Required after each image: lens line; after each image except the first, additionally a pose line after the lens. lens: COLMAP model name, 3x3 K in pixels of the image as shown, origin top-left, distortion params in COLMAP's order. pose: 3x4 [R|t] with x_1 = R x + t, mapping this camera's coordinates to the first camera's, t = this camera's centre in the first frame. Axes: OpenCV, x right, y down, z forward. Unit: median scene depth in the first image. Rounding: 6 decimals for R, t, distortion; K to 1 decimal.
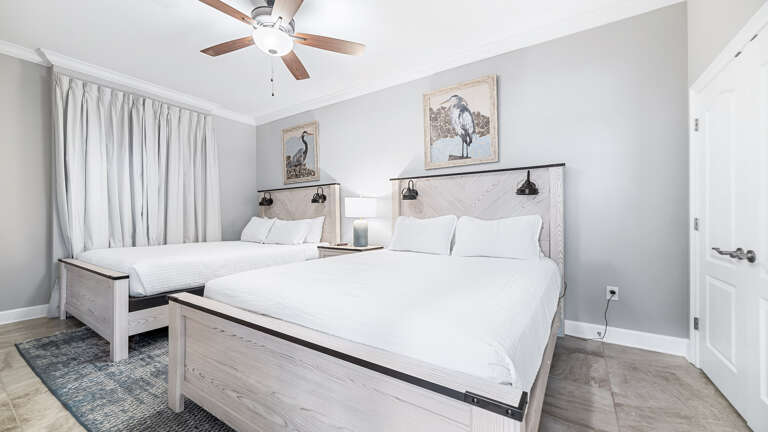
lens RADIAL K [[295.6, 0, 385.6], [0, 295.6, 221.3], [0, 0, 1]] dist [-0.000171, -0.000210]
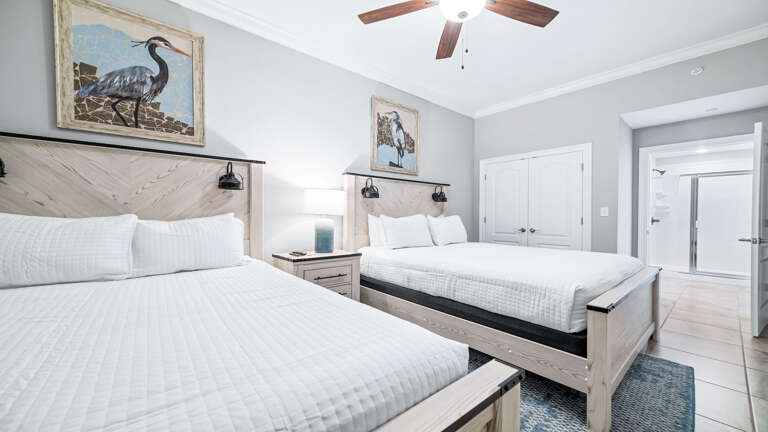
lens RADIAL K [[295.6, 0, 385.2], [0, 295.6, 214.5], [0, 0, 1]] dist [-0.000171, -0.000210]
pose [[0.275123, -0.001557, 0.961408, -0.855922], [-0.006757, 0.999971, 0.003553, -0.021231], [-0.961385, -0.007474, 0.275105, 0.674391]]
